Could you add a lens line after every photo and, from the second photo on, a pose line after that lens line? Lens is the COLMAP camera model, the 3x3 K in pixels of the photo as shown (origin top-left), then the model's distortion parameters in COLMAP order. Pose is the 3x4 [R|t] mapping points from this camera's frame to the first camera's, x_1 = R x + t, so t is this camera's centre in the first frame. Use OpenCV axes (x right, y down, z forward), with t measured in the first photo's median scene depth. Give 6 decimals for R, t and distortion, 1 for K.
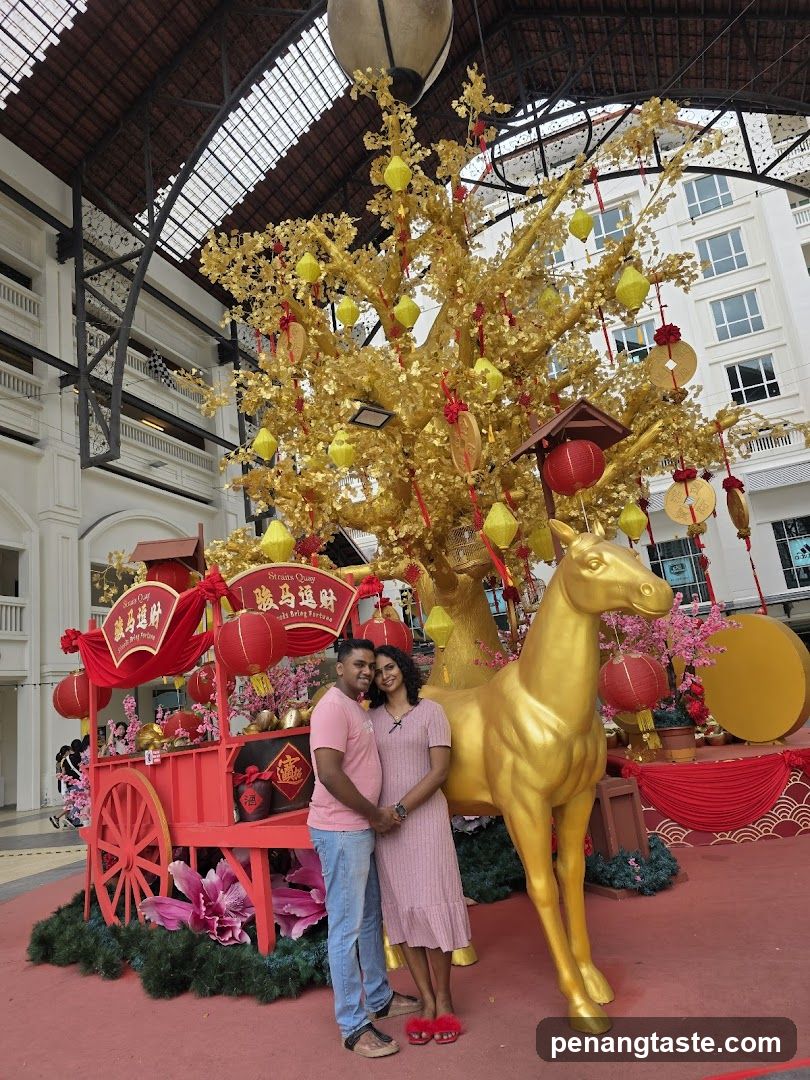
lens RADIAL K [[727.0, 0, 392.7], [0, 727.0, 554.1], [0, 0, 1]] dist [-0.006277, -0.003219]
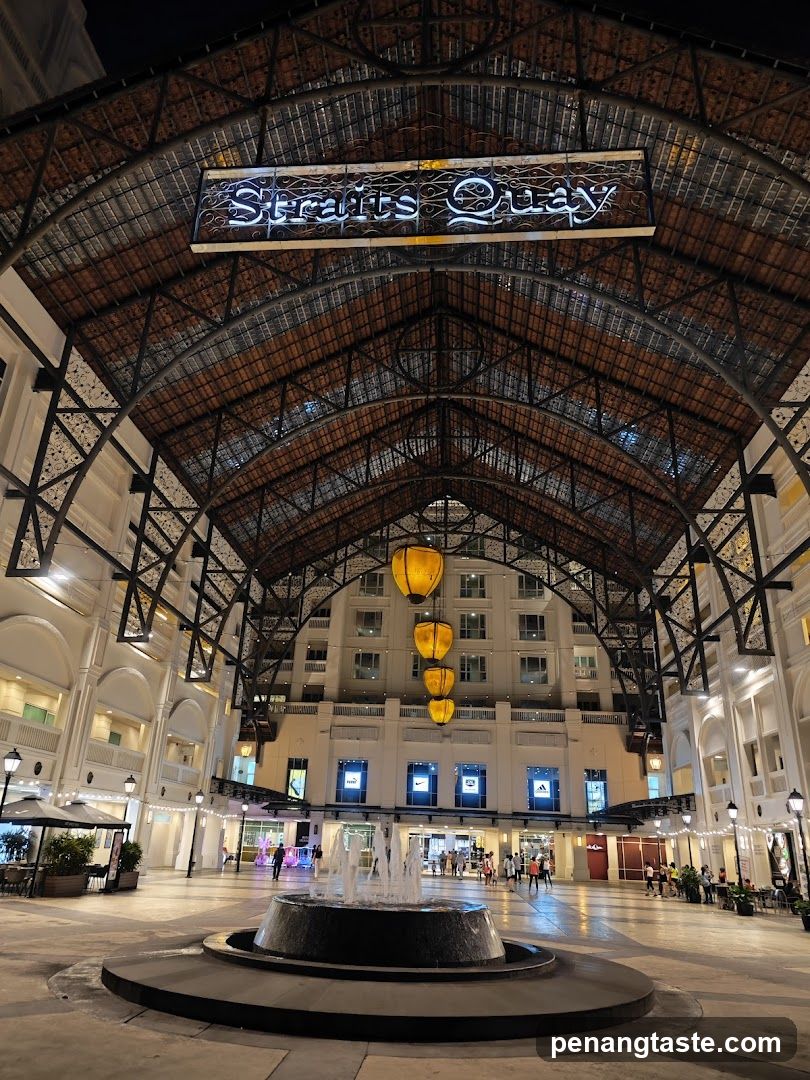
lens RADIAL K [[718.9, 0, 398.2], [0, 718.9, 538.2], [0, 0, 1]] dist [0.064376, -0.129631]
pose [[0.936186, 0.267529, 0.228001, -0.170014], [-0.218649, 0.951096, -0.218197, -0.071024], [-0.275224, 0.154420, 0.948897, -0.357915]]
